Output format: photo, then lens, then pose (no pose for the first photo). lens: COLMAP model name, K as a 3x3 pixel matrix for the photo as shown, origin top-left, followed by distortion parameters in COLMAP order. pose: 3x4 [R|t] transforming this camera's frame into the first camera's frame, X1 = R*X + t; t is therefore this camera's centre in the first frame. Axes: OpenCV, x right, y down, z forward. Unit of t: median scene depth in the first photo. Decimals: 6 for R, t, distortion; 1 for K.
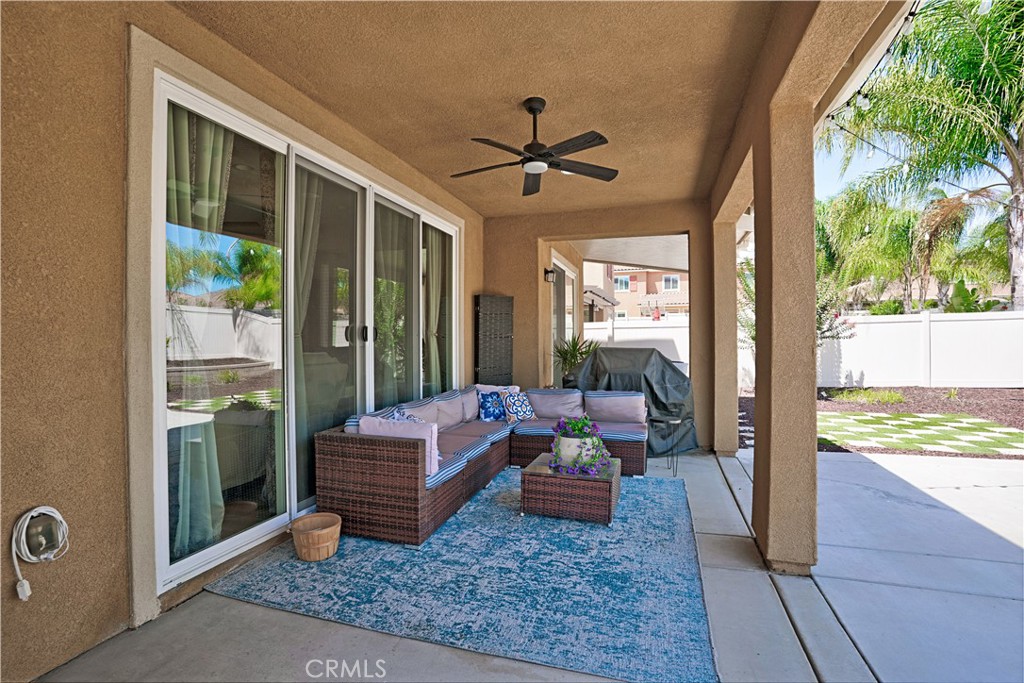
lens RADIAL K [[500.0, 0, 512.4], [0, 500.0, 337.6], [0, 0, 1]] dist [-0.025089, 0.005624]
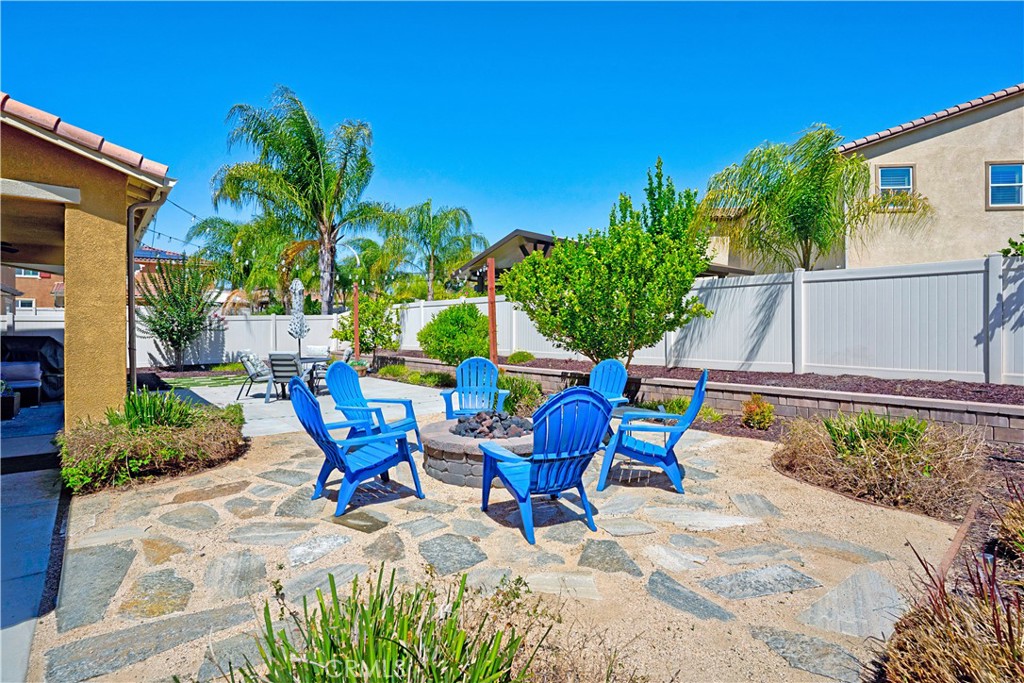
lens RADIAL K [[500.0, 0, 511.4], [0, 500.0, 334.2], [0, 0, 1]] dist [-0.025089, 0.005624]
pose [[0.546881, -0.007965, 0.837172, -0.241514], [0.001836, 0.999964, 0.008315, 0.004913], [-0.837208, -0.003010, 0.546876, -1.191531]]
